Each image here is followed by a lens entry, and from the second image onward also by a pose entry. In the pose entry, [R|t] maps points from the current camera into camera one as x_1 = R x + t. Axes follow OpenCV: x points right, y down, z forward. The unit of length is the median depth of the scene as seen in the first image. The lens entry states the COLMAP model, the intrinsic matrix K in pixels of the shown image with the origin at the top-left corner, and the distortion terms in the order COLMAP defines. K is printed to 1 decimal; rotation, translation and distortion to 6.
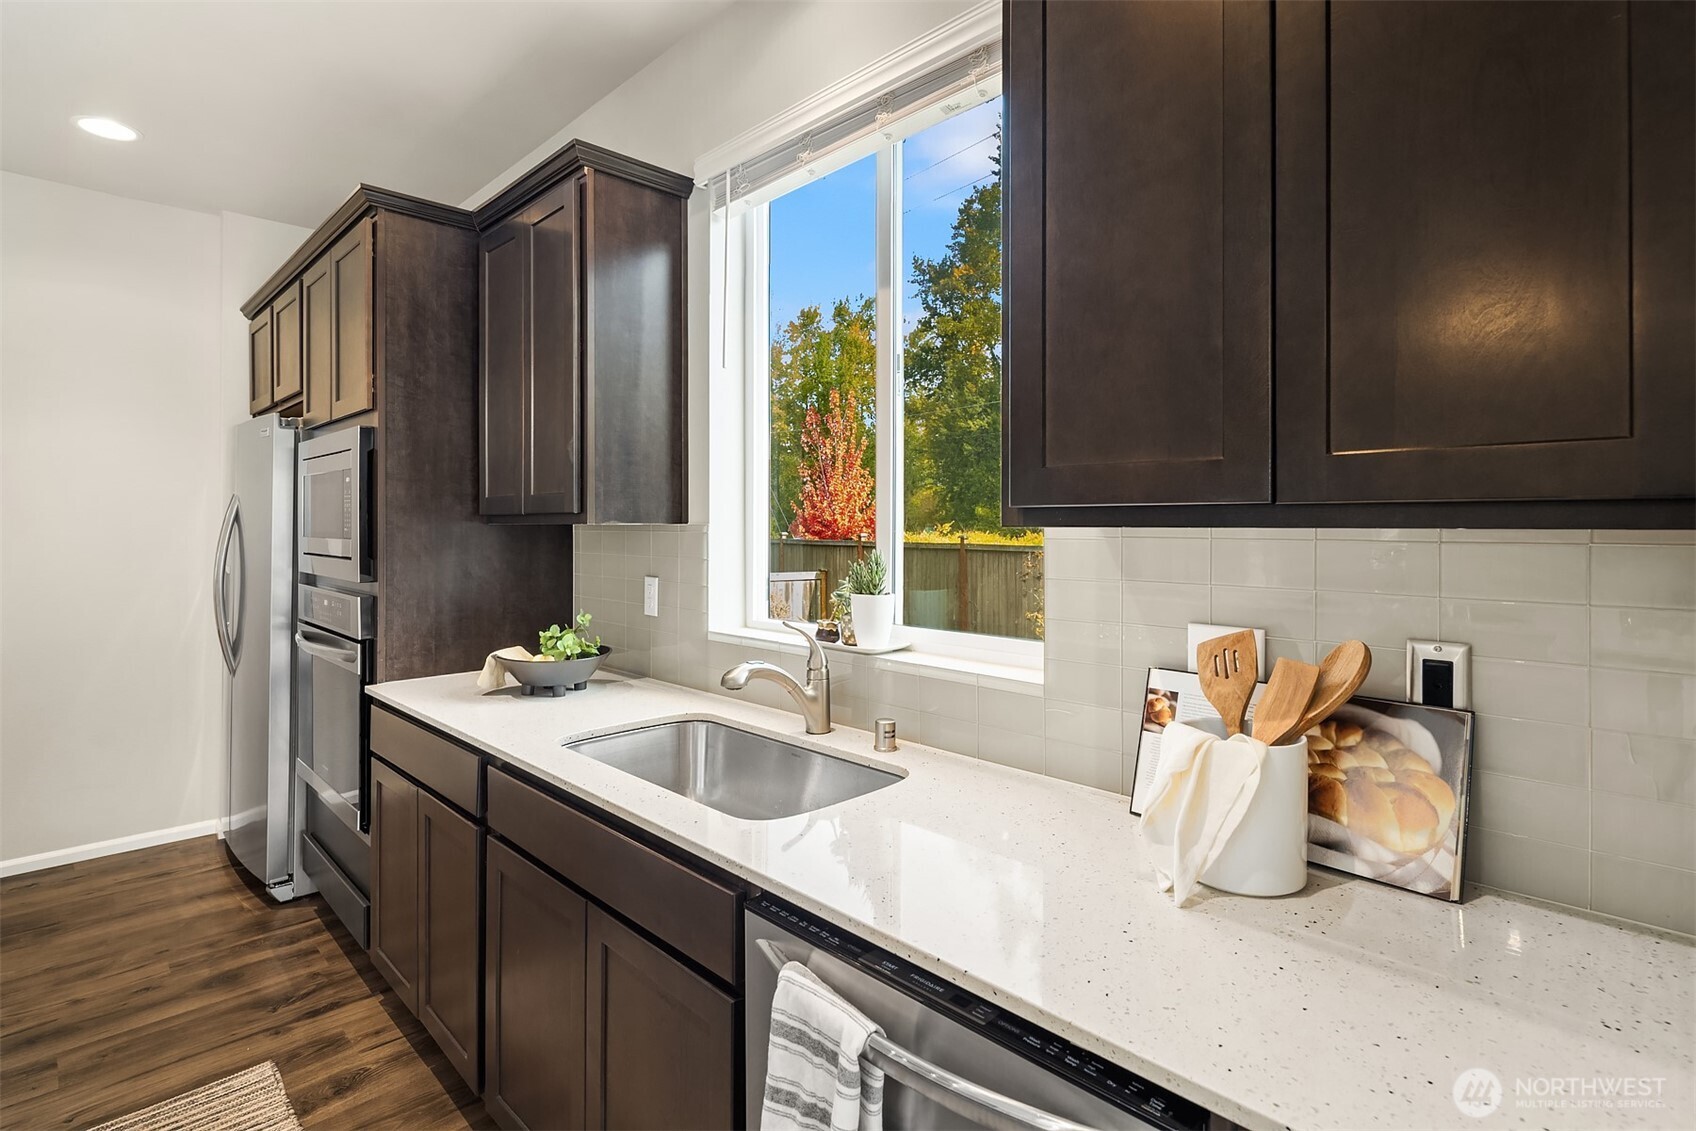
lens RADIAL K [[815.6, 0, 838.1], [0, 815.6, 524.0], [0, 0, 1]] dist [0.003724, -0.004330]
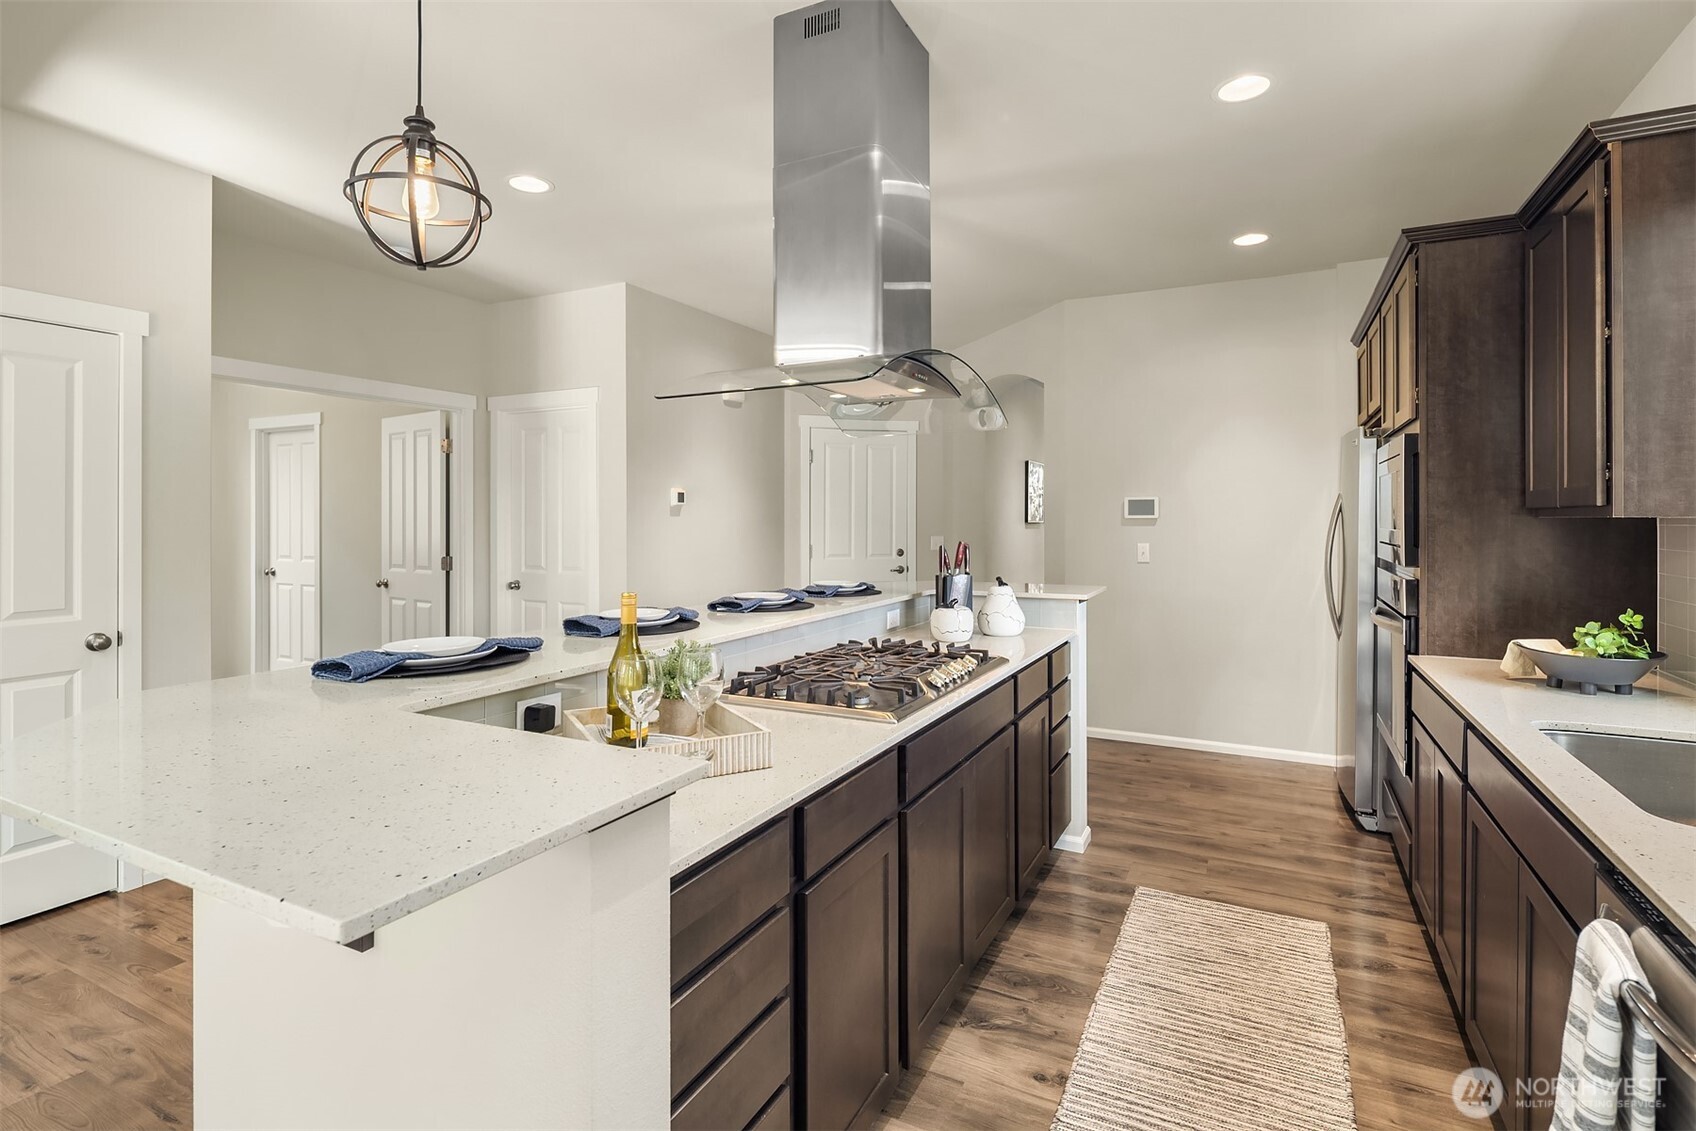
lens RADIAL K [[815.6, 0, 860.5], [0, 815.6, 514.3], [0, 0, 1]] dist [0.003724, -0.004330]
pose [[0.322048, -0.005660, -0.946706, 0.269062], [0.002509, 0.999984, -0.005125, -0.000269], [0.946720, -0.000725, 0.322057, -0.119982]]
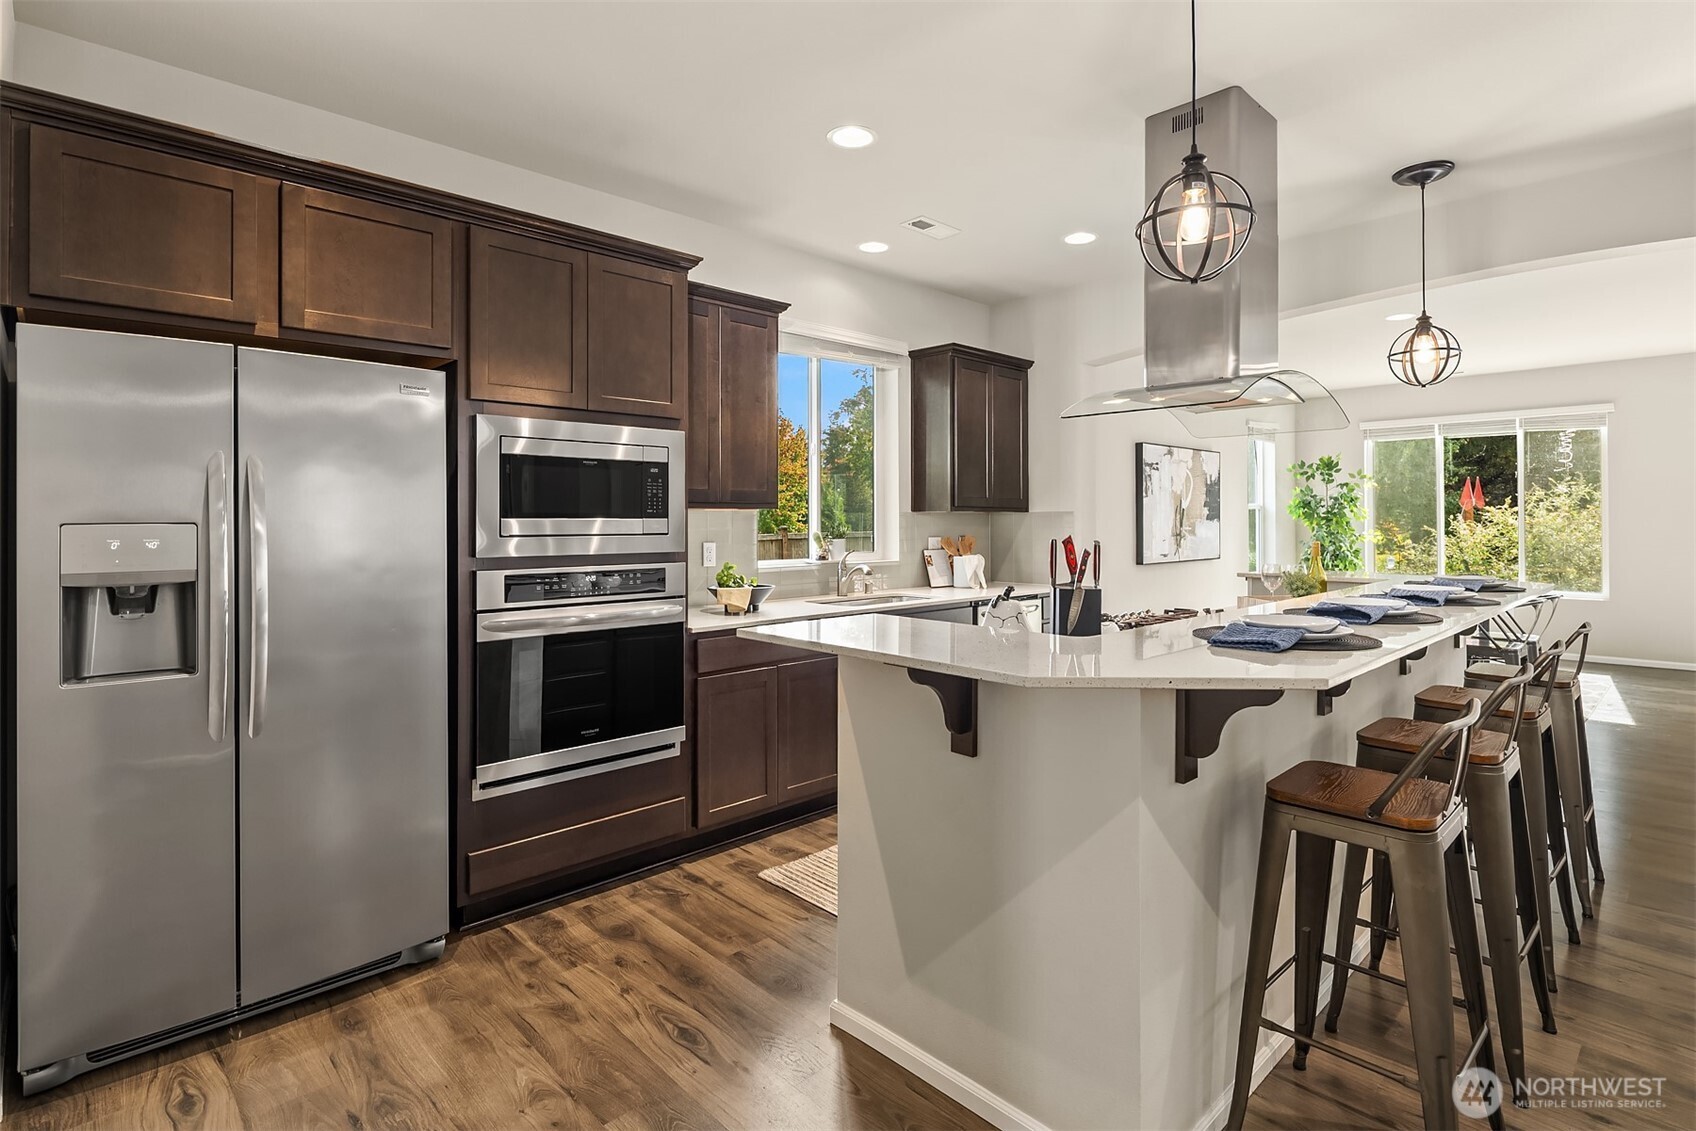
lens RADIAL K [[815.6, 0, 850.2], [0, 815.6, 524.3], [0, 0, 1]] dist [0.003724, -0.004330]
pose [[0.026352, 0.000687, 0.999653, -1.811515], [0.007968, 0.999968, -0.000897, 0.031757], [-0.999621, 0.007989, 0.026345, 0.668567]]
